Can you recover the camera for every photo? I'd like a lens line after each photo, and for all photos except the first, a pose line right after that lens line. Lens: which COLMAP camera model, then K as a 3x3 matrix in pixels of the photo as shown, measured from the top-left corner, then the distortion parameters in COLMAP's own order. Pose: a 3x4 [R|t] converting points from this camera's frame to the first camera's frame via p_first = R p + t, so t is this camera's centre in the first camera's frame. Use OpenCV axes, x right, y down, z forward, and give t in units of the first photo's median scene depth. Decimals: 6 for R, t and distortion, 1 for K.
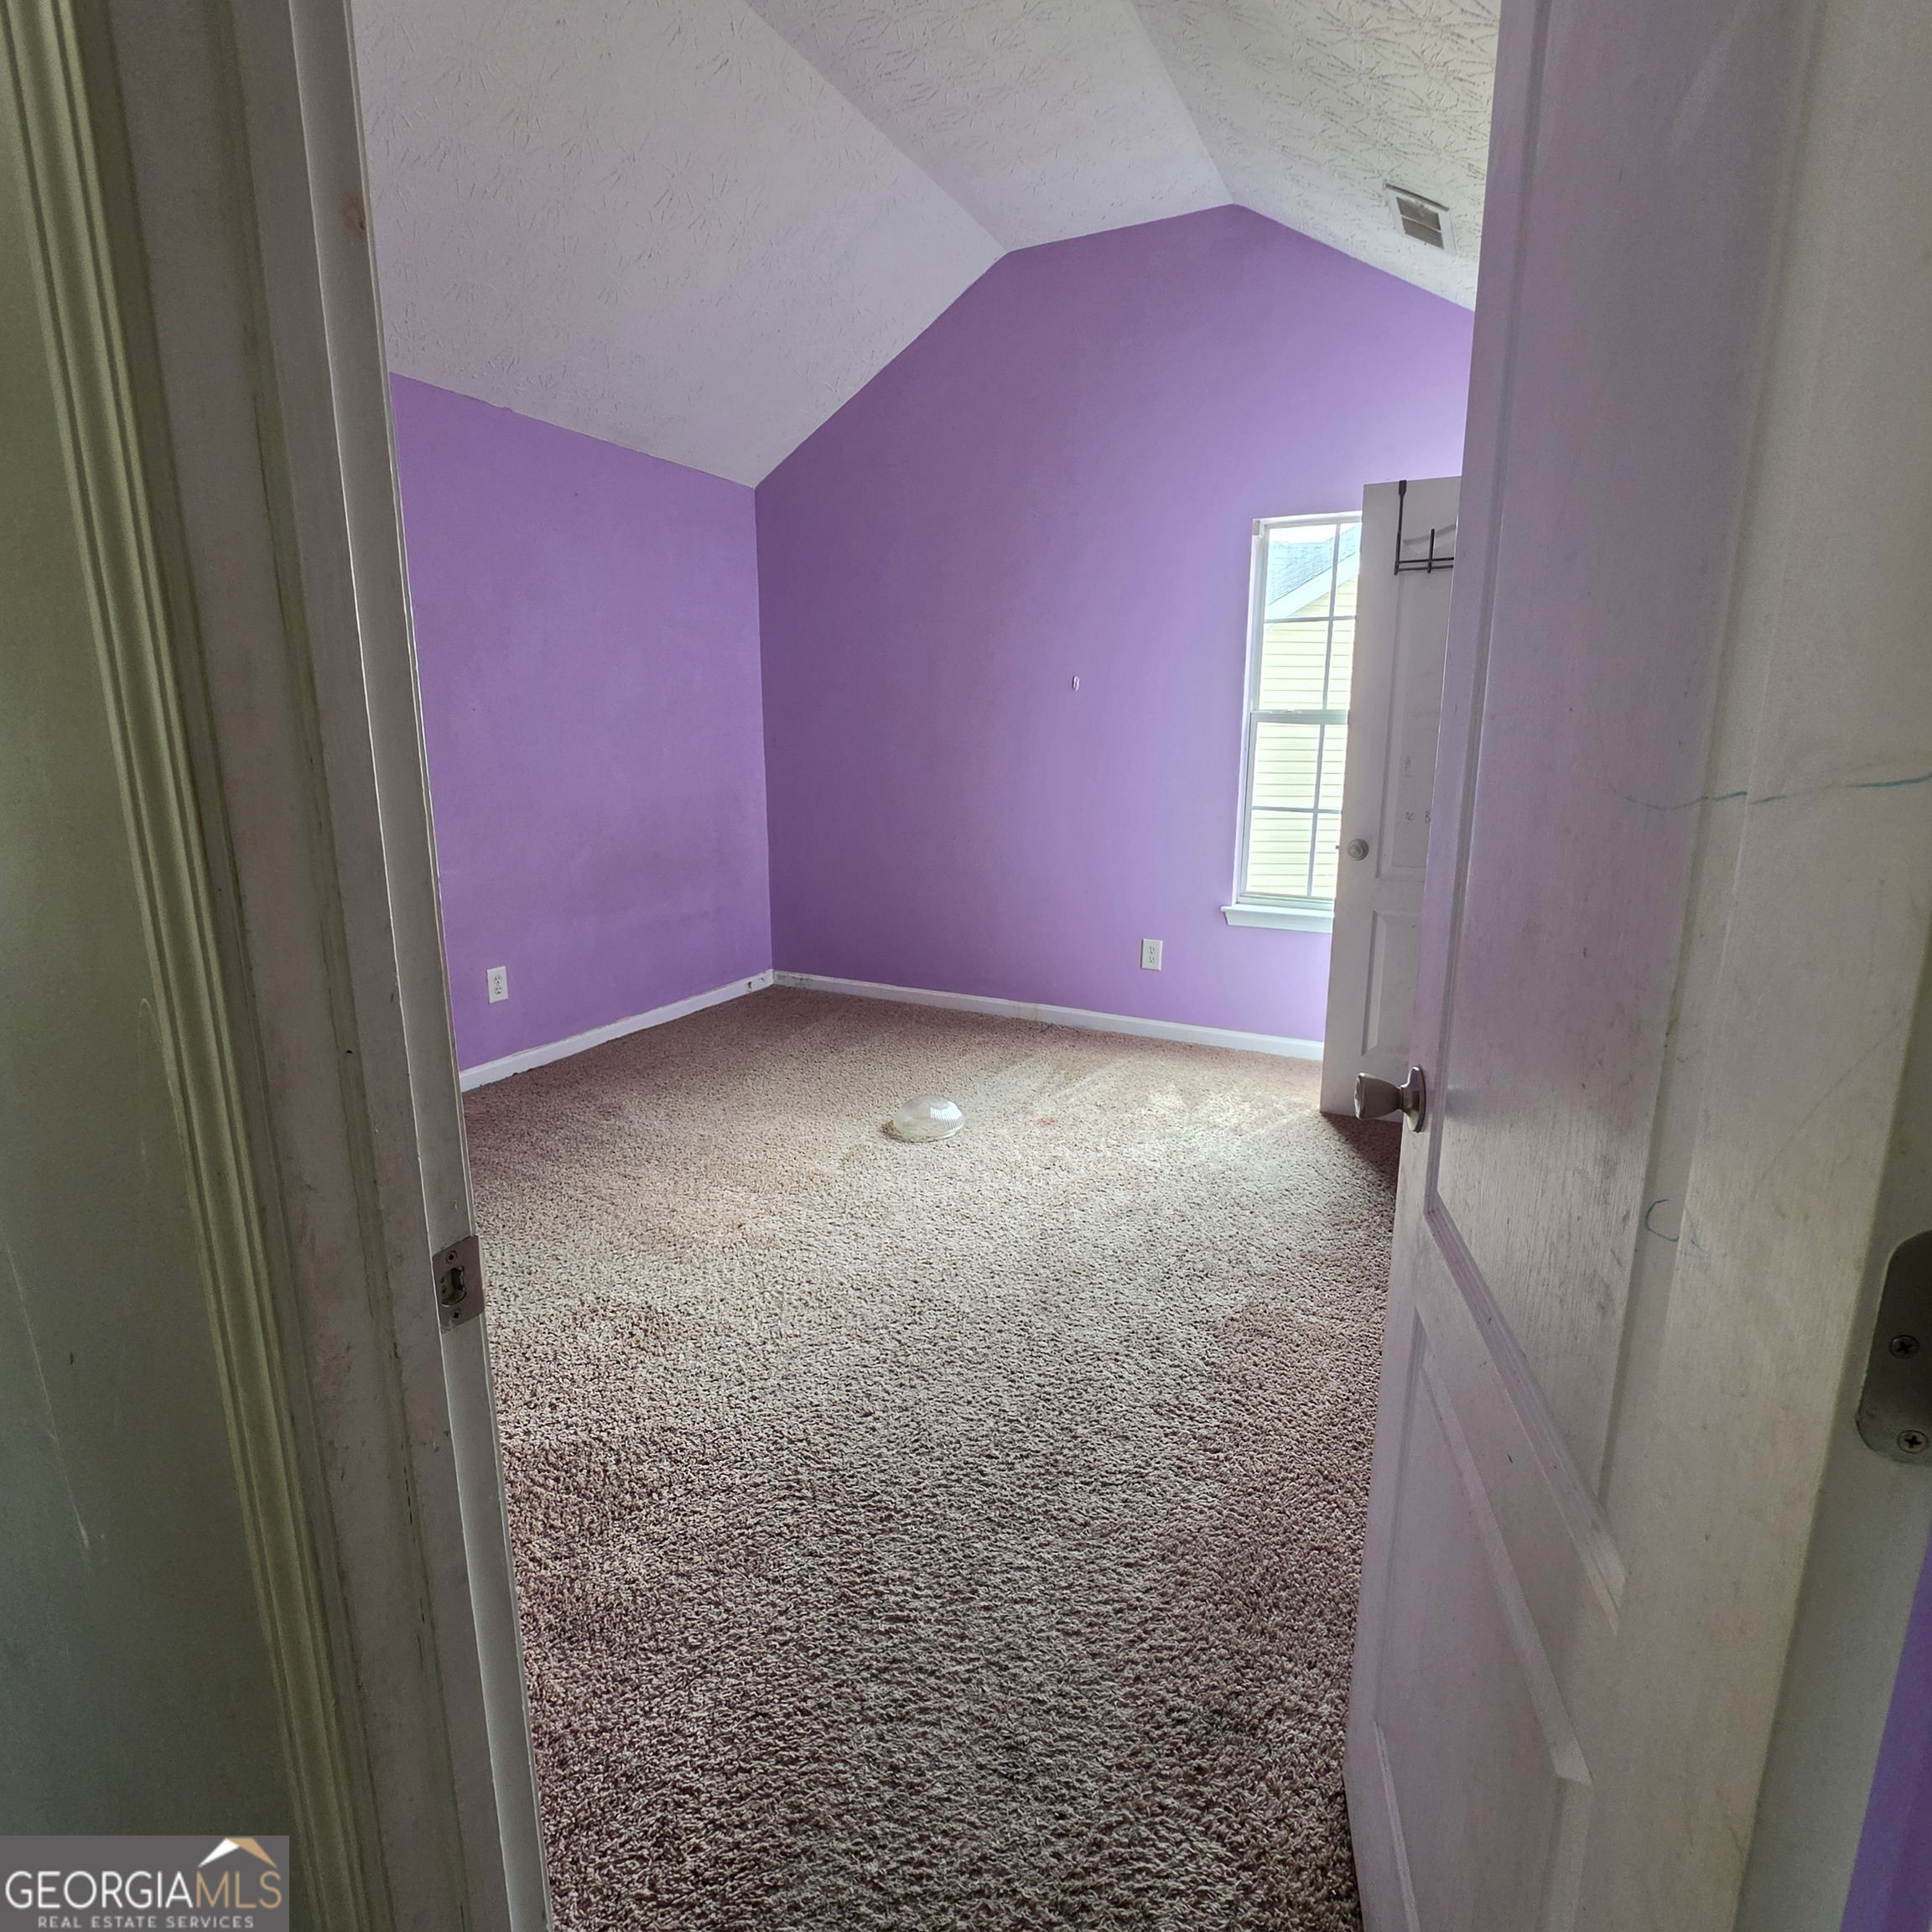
lens RADIAL K [[1033.3, 0, 970.4], [0, 1033.3, 954.4], [0, 0, 1]] dist [-0.007202, 0.001807]
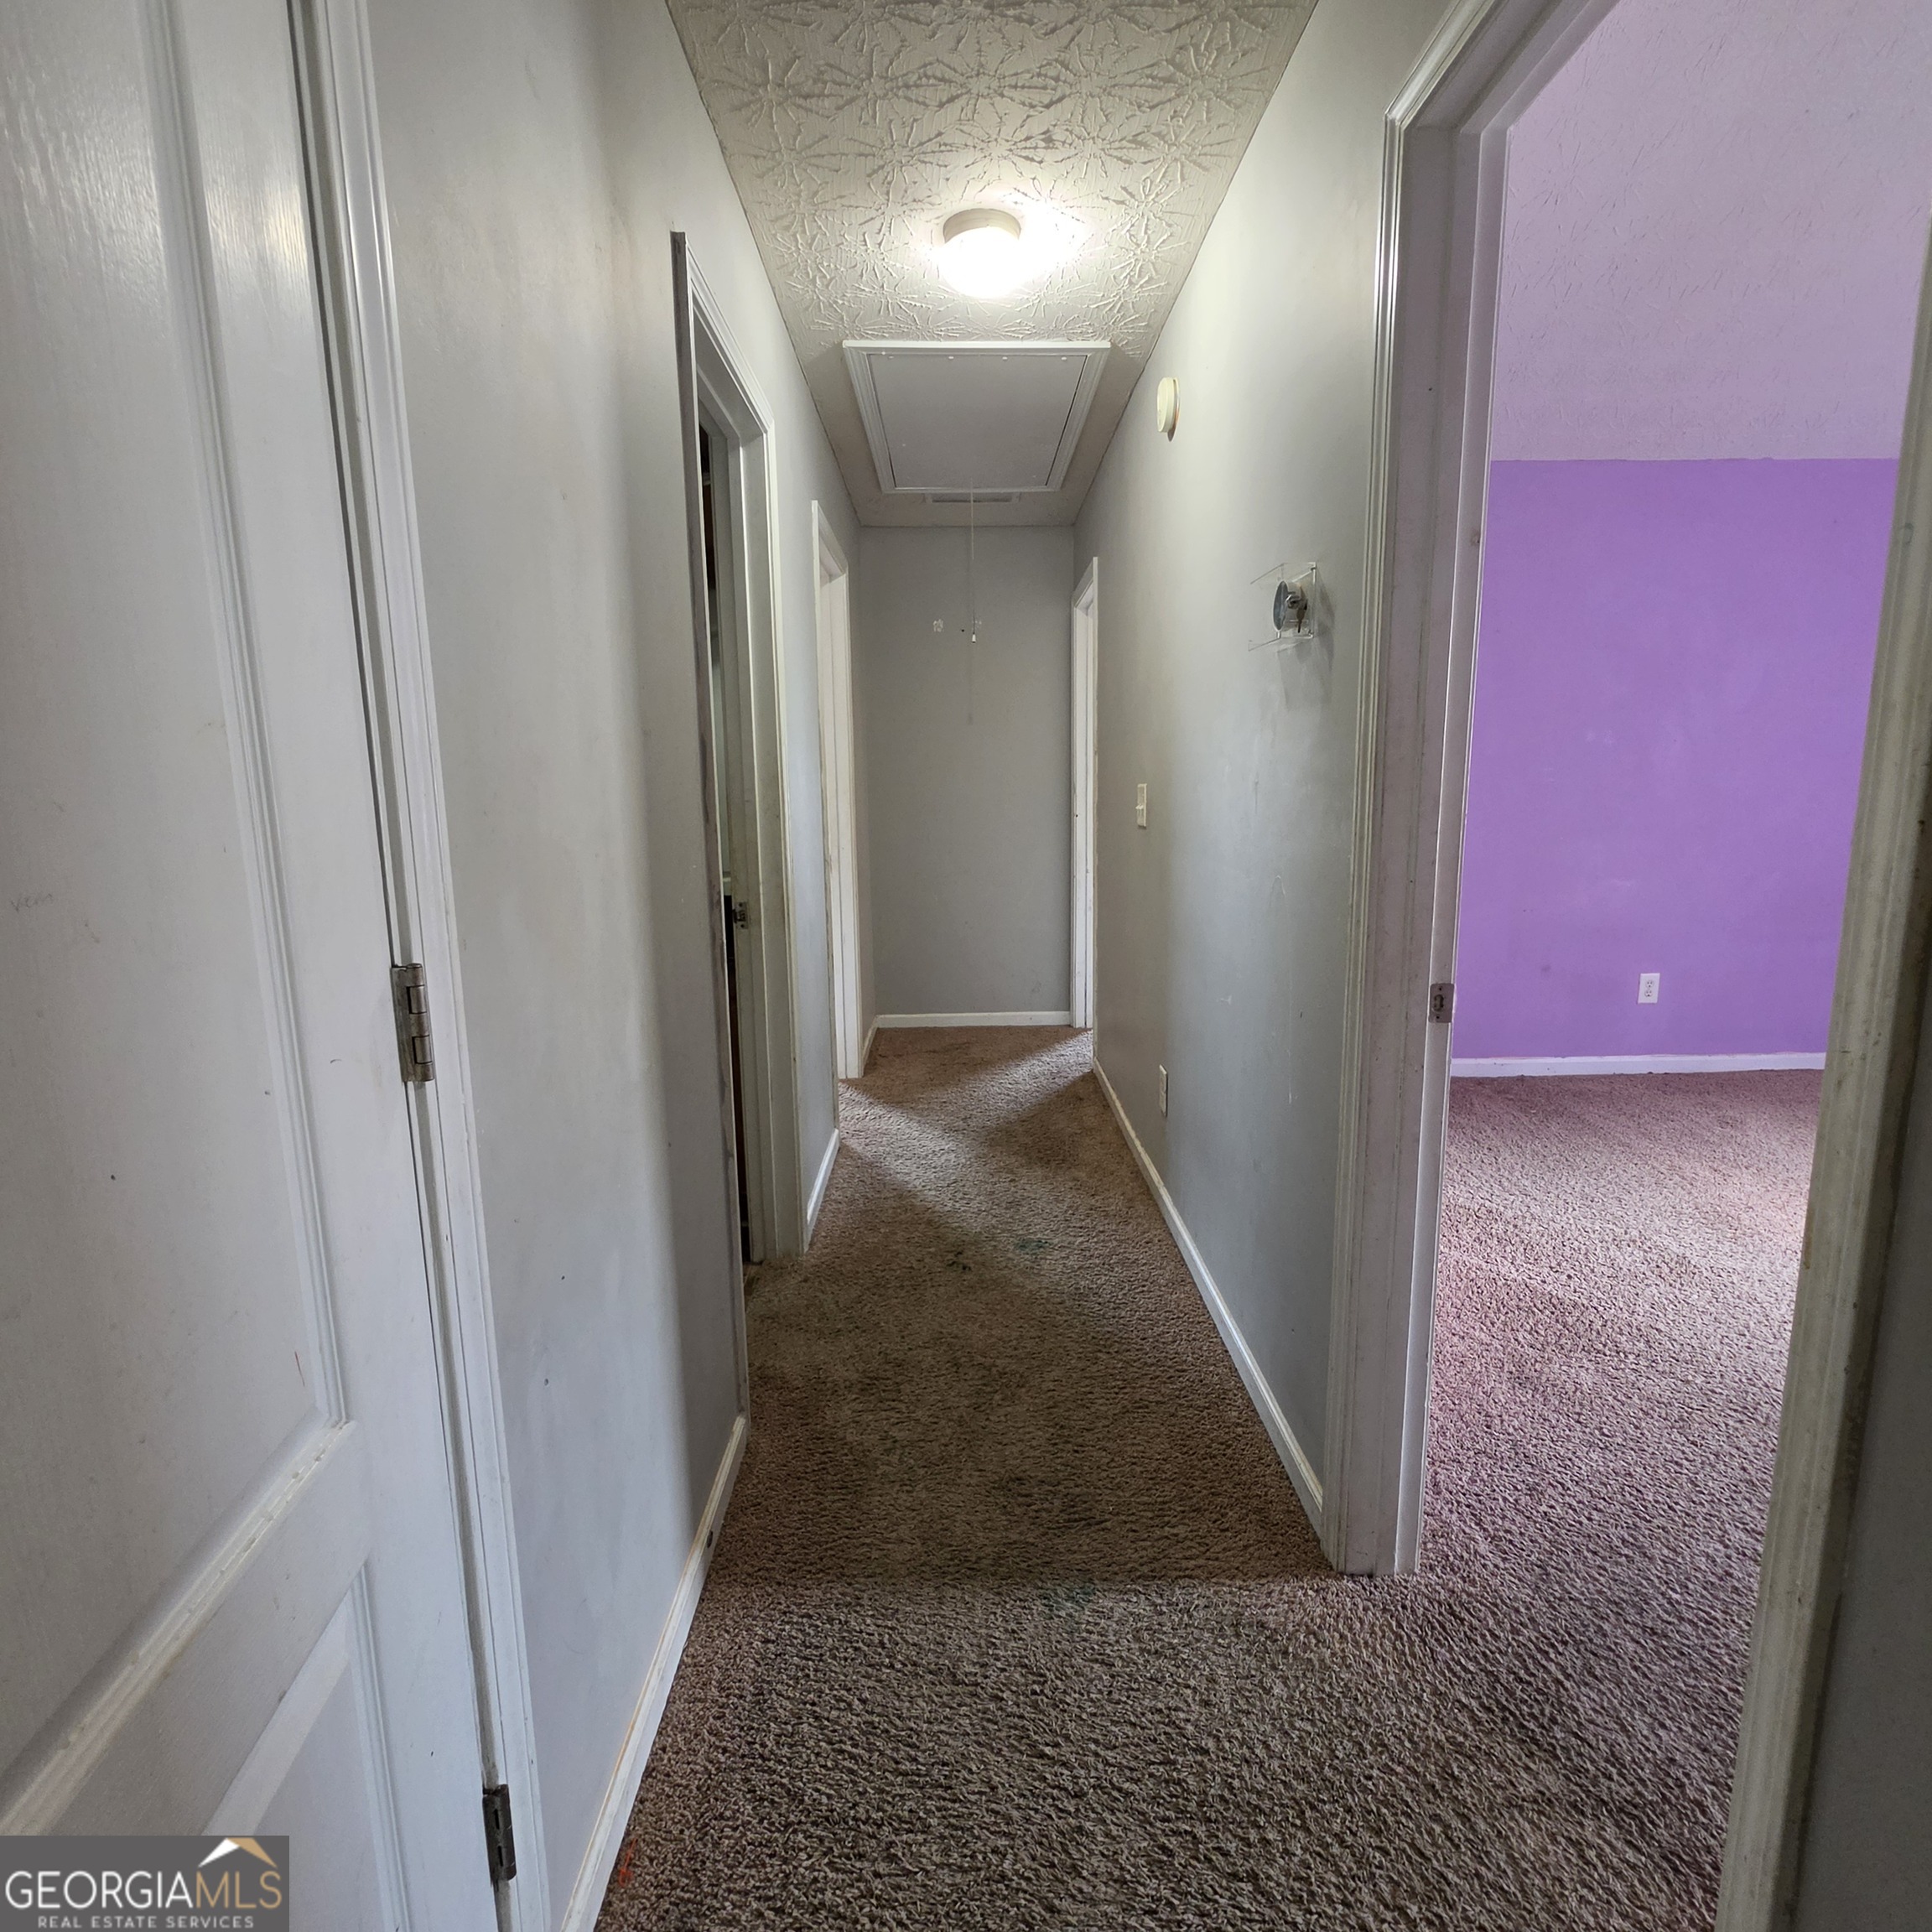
lens RADIAL K [[1033.3, 0, 972.3], [0, 1033.3, 957.9], [0, 0, 1]] dist [-0.007202, 0.001807]
pose [[0.464017, 0.139824, -0.874721, 0.248965], [-0.167602, 0.983486, 0.068301, 0.064548], [0.869826, 0.114912, 0.479789, -0.244560]]
